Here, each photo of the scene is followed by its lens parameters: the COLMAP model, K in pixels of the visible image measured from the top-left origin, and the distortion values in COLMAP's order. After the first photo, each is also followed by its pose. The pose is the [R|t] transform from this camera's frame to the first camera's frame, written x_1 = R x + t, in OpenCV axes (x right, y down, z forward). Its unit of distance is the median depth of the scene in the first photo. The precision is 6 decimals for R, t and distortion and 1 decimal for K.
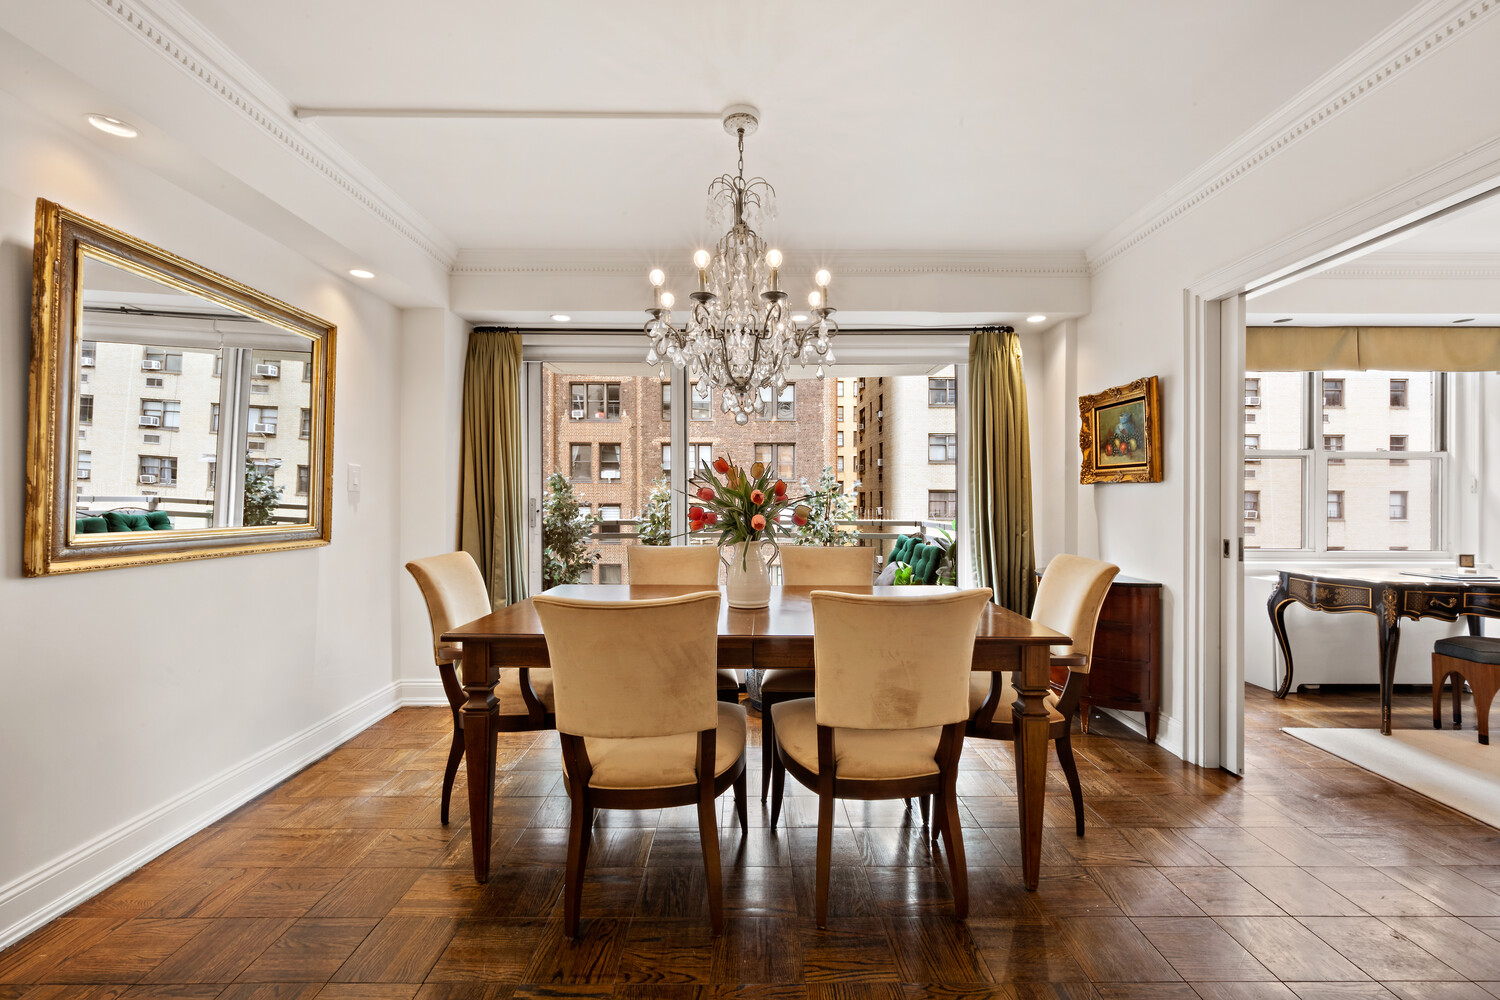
lens RADIAL K [[637.8, 0, 746.3], [0, 637.8, 498.0], [0, 0, 1]] dist [0.000011, 0.000080]
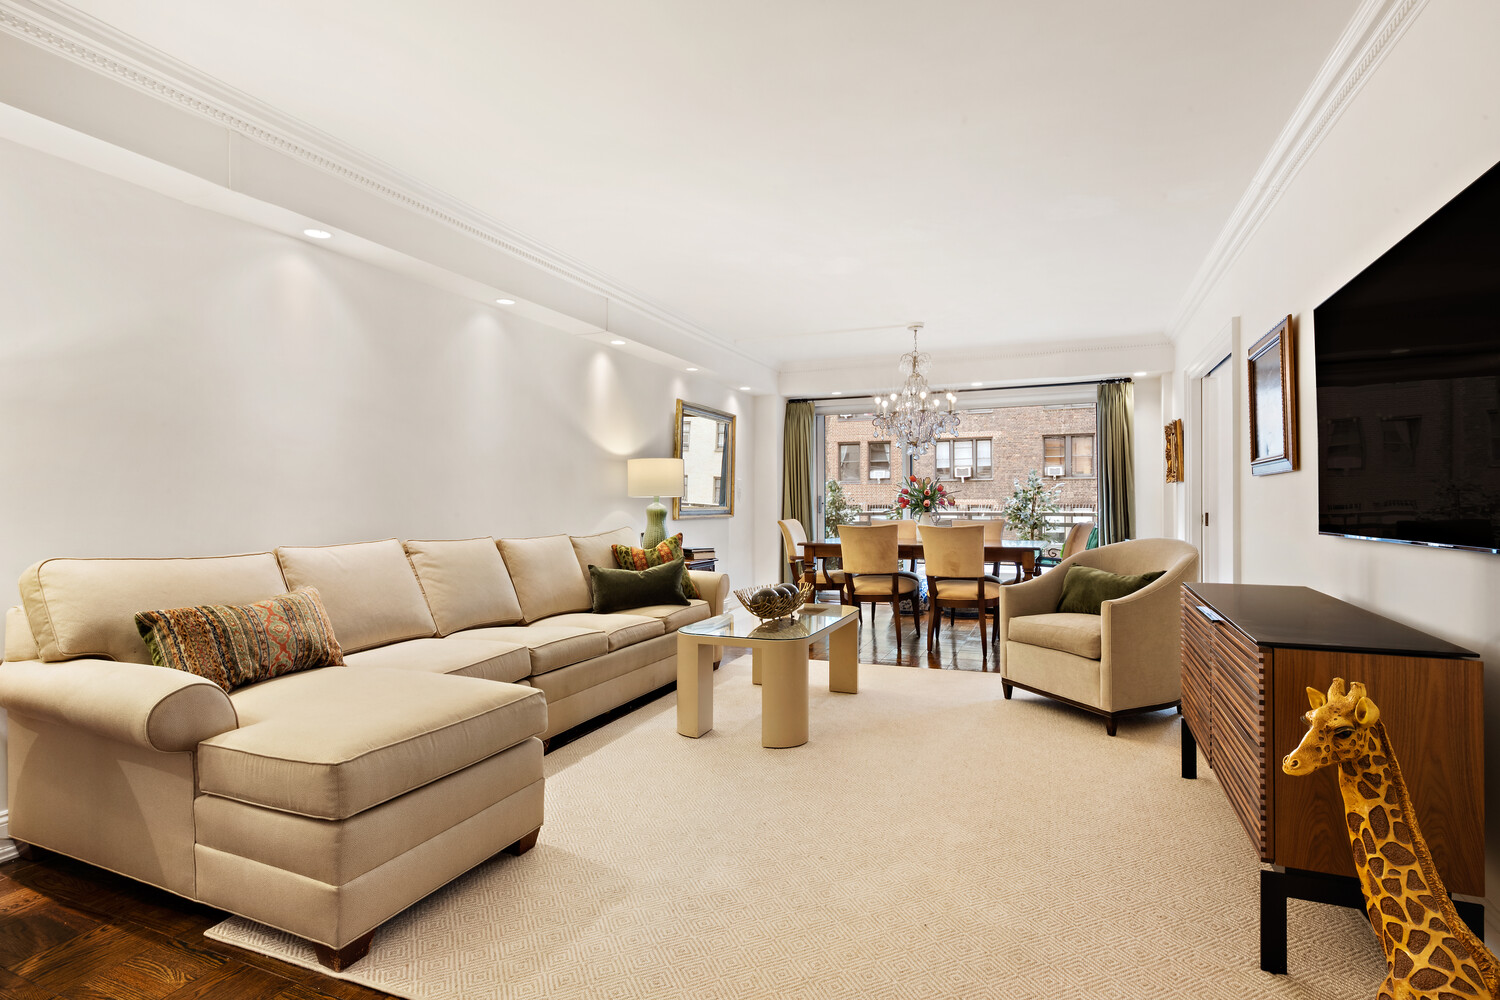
lens RADIAL K [[739.6, 0, 746.1], [0, 739.6, 500.9], [0, 0, 1]] dist [0.000288, -0.000007]
pose [[0.923585, -0.005530, -0.383353, 0.026237], [0.005975, 0.999982, -0.000030, 0.001472], [0.383347, -0.002263, 0.923602, -0.098727]]
